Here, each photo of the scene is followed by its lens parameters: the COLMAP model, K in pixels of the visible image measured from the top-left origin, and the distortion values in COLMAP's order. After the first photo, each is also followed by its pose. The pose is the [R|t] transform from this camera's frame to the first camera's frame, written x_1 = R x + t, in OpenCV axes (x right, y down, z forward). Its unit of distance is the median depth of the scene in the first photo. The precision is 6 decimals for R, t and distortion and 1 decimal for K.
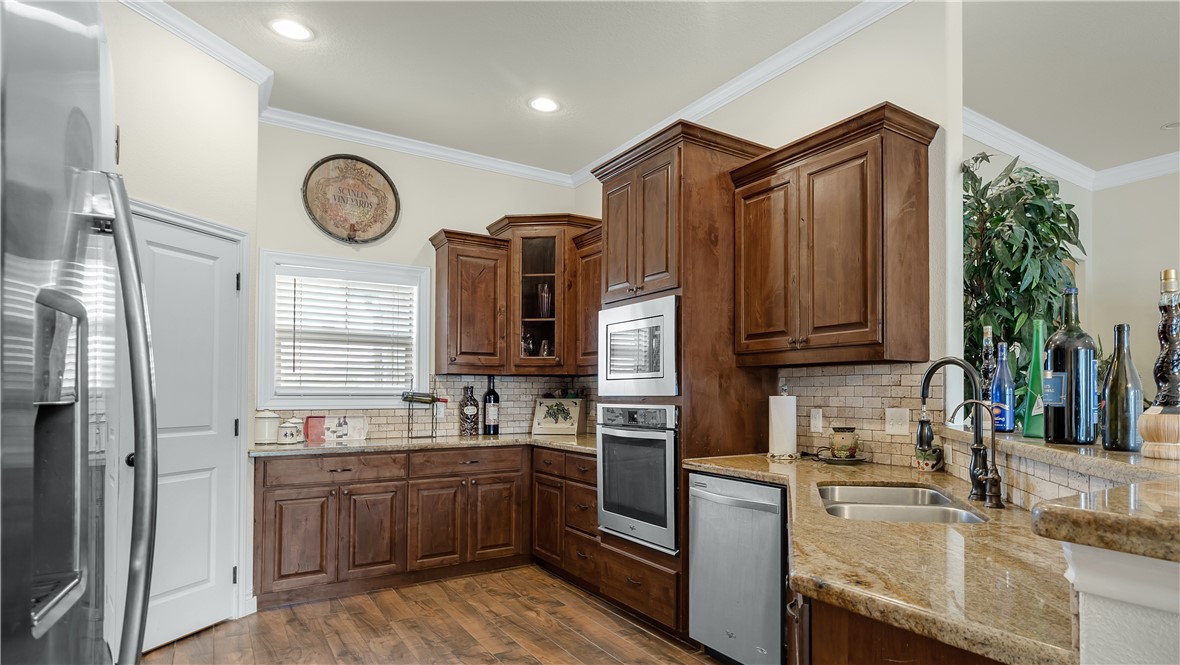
lens RADIAL K [[648.3, 0, 667.1], [0, 648.3, 381.5], [0, 0, 1]] dist [-0.002733, 0.000871]
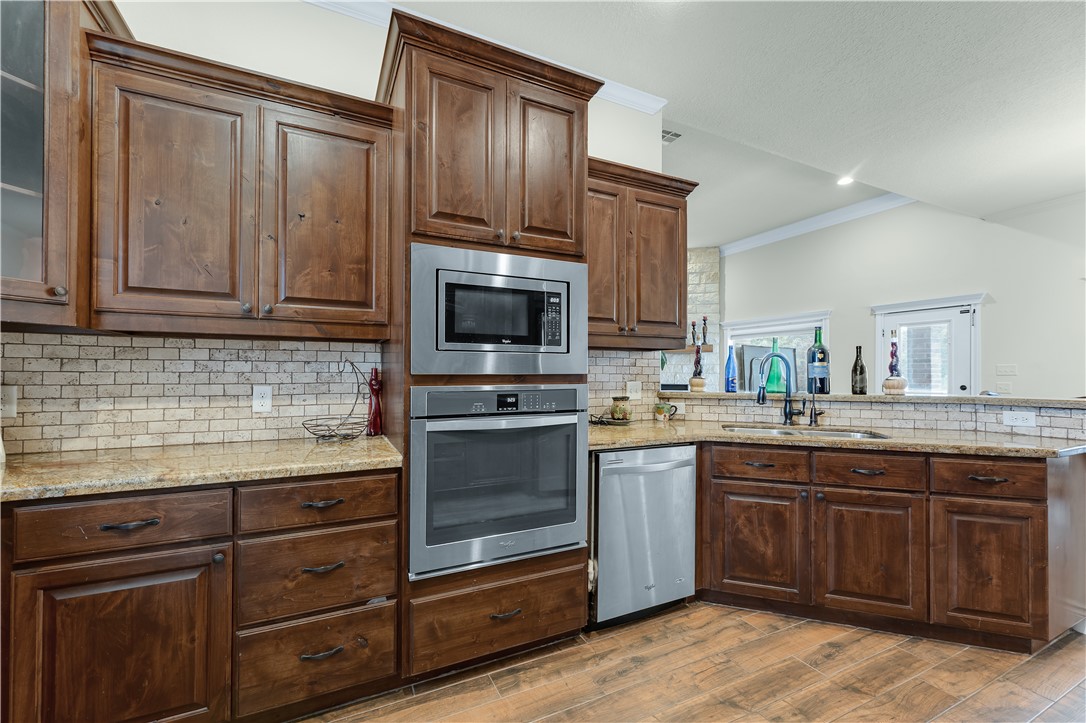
lens RADIAL K [[453.4, 0, 542.7], [0, 453.4, 368.3], [0, 0, 1]] dist [0.002268, -0.000549]
pose [[0.153410, 0.005703, 0.988146, -0.541034], [-0.024446, 0.999699, -0.001974, 0.014330], [-0.987860, -0.023854, 0.153503, 0.819417]]
